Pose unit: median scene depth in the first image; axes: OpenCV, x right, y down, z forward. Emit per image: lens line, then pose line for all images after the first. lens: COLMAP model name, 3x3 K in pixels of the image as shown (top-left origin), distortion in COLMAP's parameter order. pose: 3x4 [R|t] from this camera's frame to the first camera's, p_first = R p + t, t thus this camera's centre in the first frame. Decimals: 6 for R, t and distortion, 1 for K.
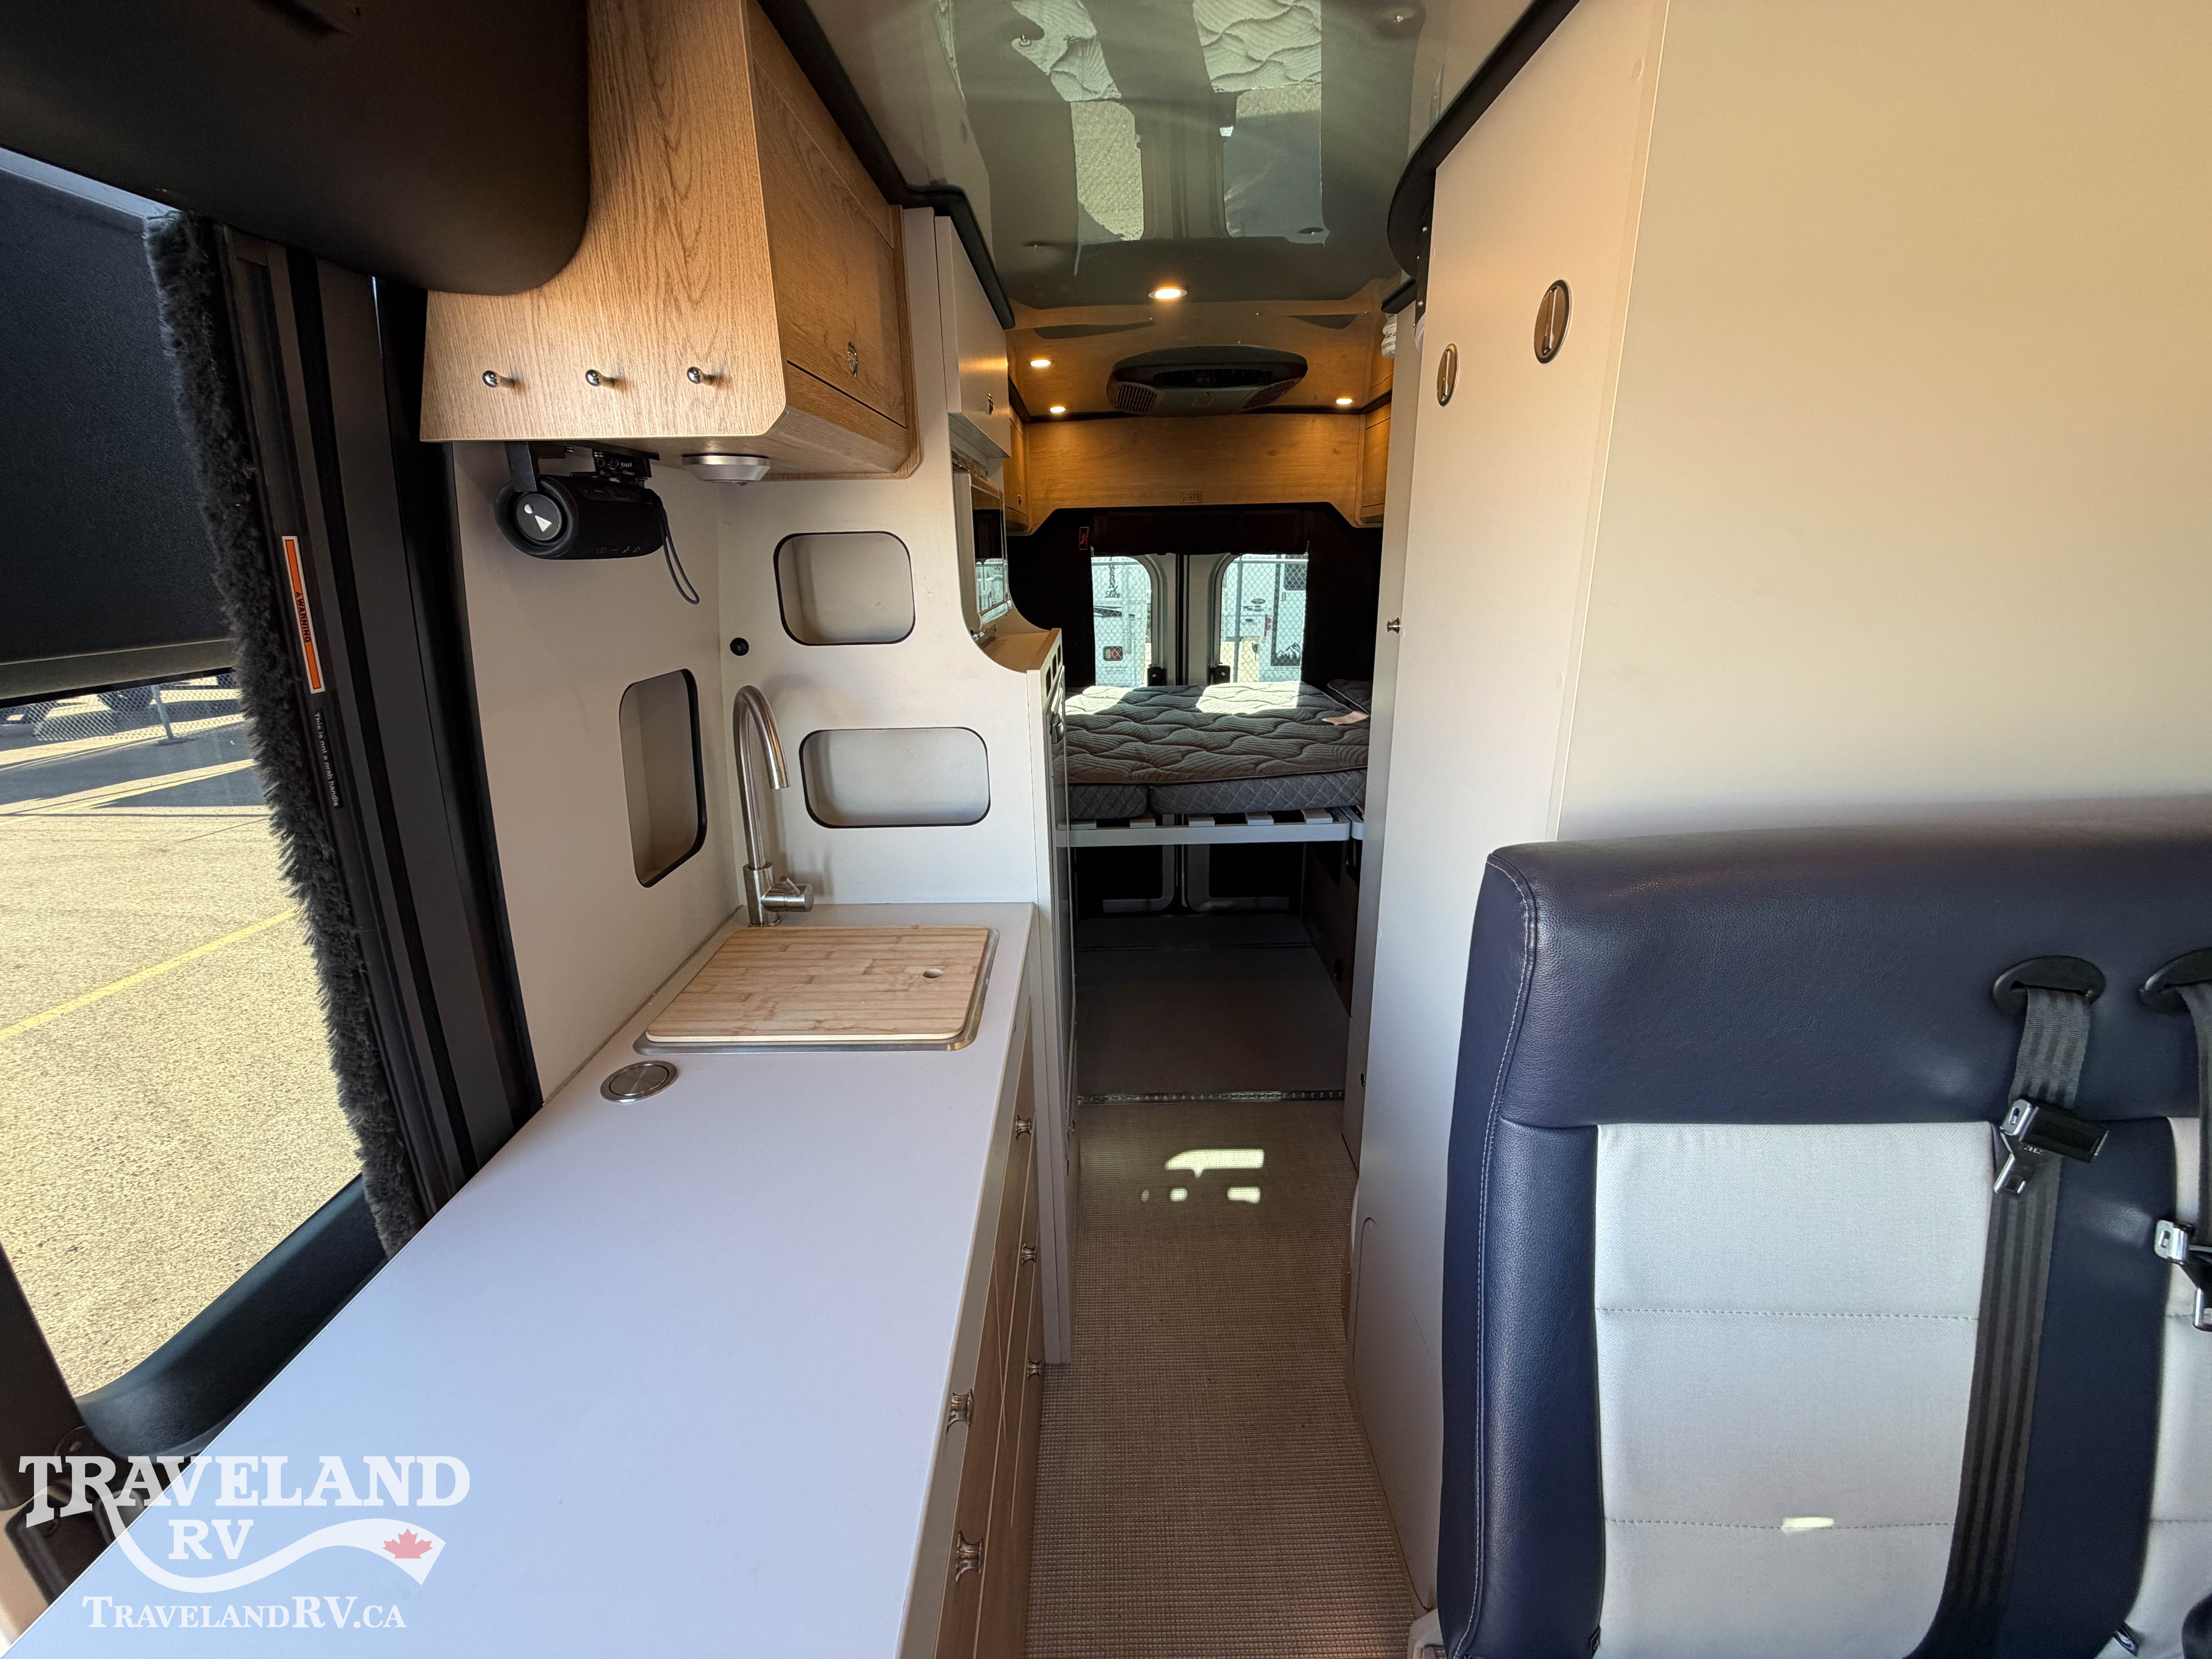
lens RADIAL K [[879.8, 0, 1098.1], [0, 879.8, 831.9], [0, 0, 1]] dist [-0.000752, -0.000022]
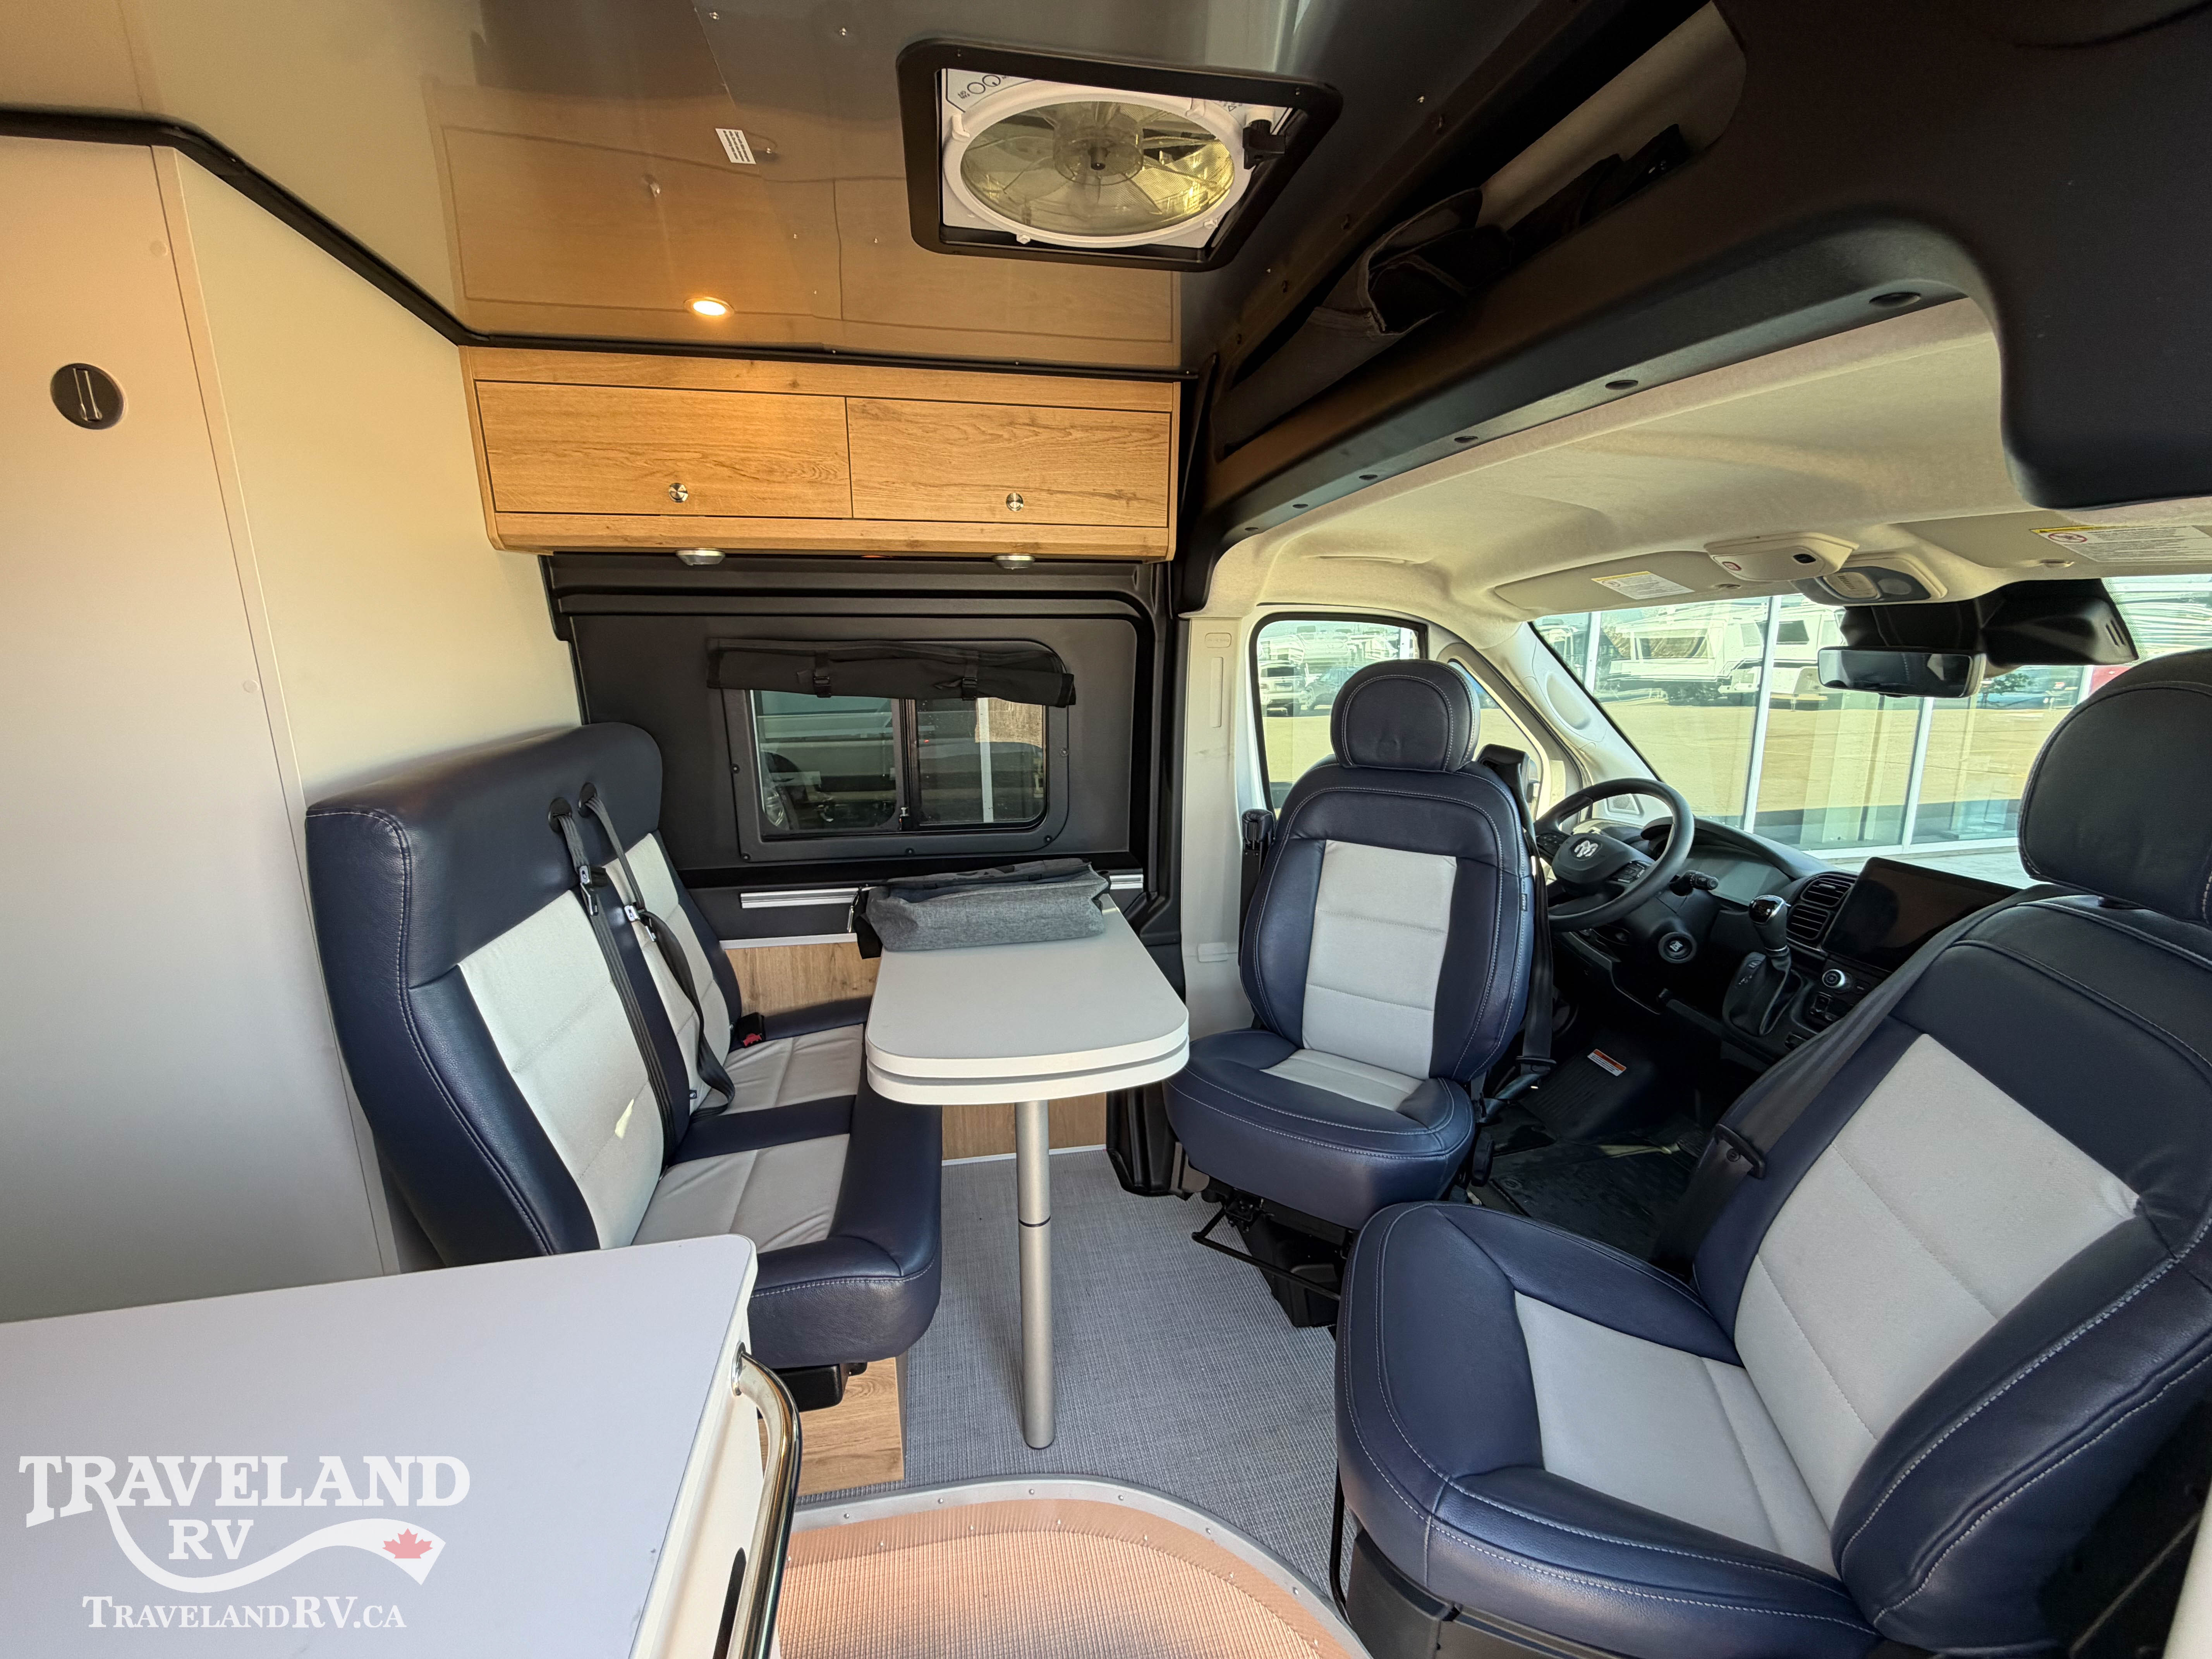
lens RADIAL K [[879.8, 0, 1103.9], [0, 879.8, 828.7], [0, 0, 1]] dist [-0.000752, -0.000022]
pose [[-0.182034, -0.181507, 0.966395, -0.744441], [0.313917, 0.920657, 0.232047, 0.083630], [-0.931837, 0.345609, -0.110613, 0.038473]]
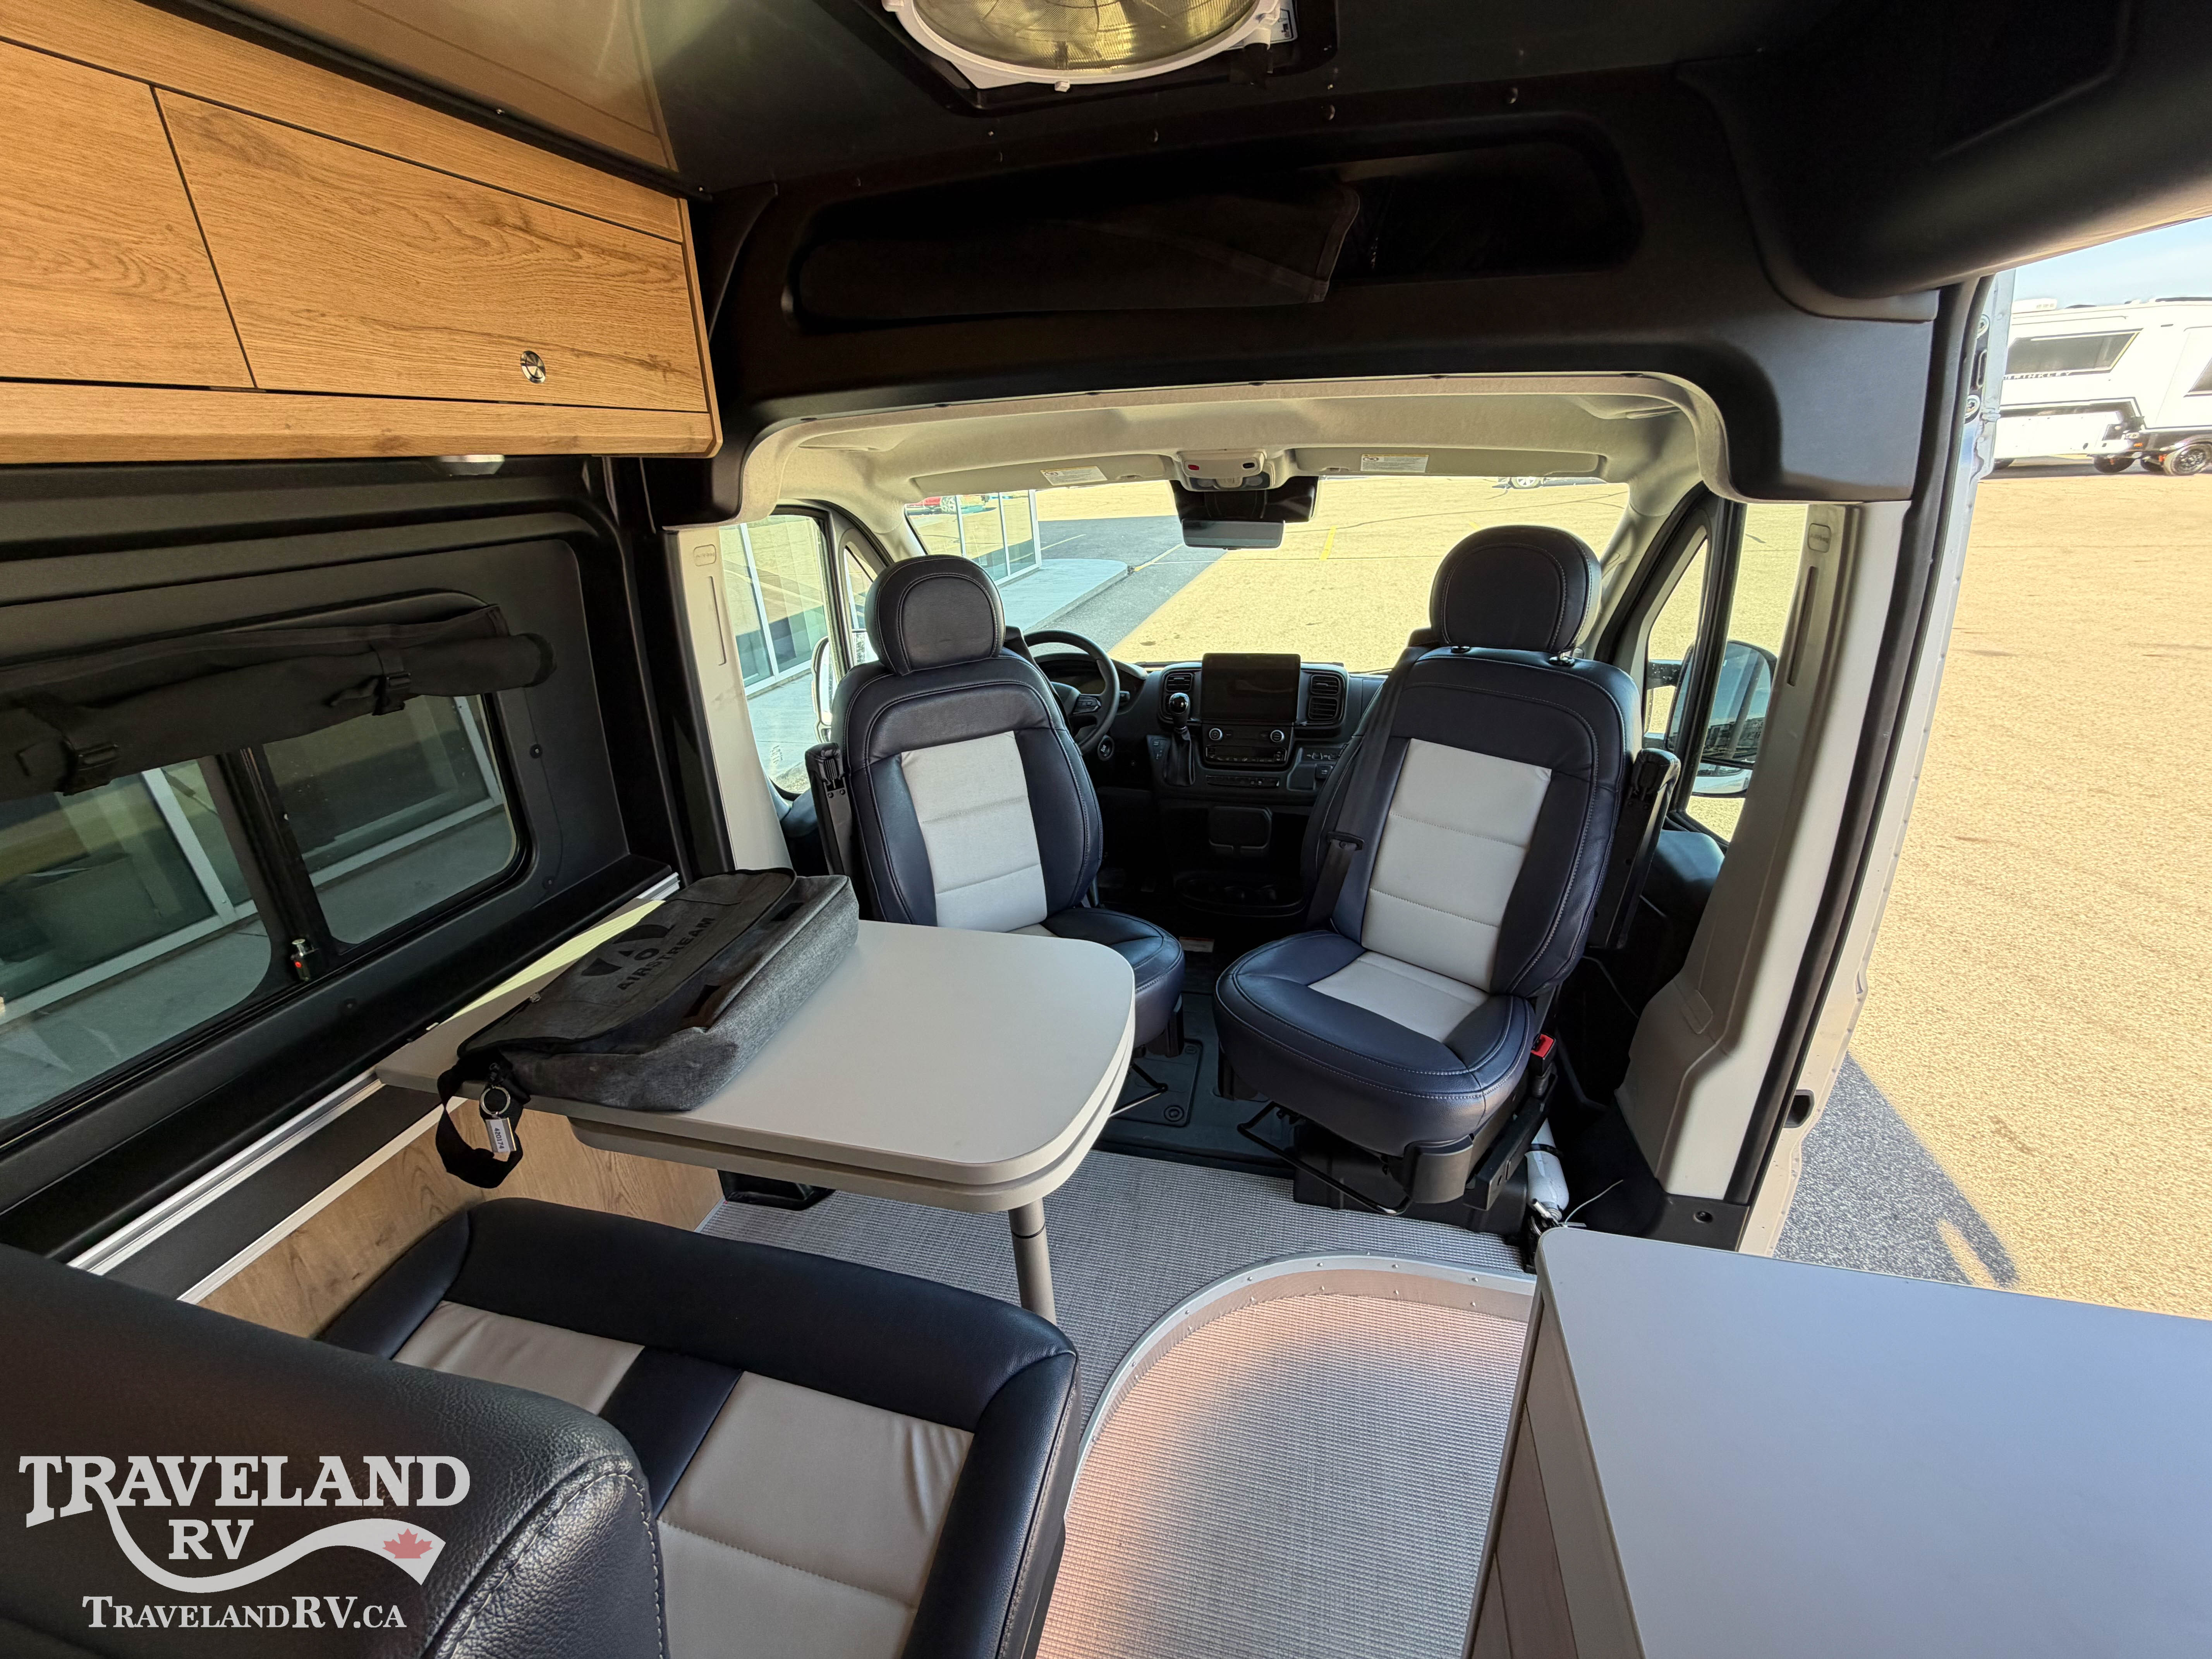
lens RADIAL K [[879.8, 0, 1097.3], [0, 879.8, 824.5], [0, 0, 1]] dist [-0.000752, -0.000022]
pose [[-0.969143, -0.044392, 0.242470, 0.084257], [0.127684, 0.750997, 0.647843, -0.308008], [-0.210854, 0.658812, -0.722155, 0.691886]]
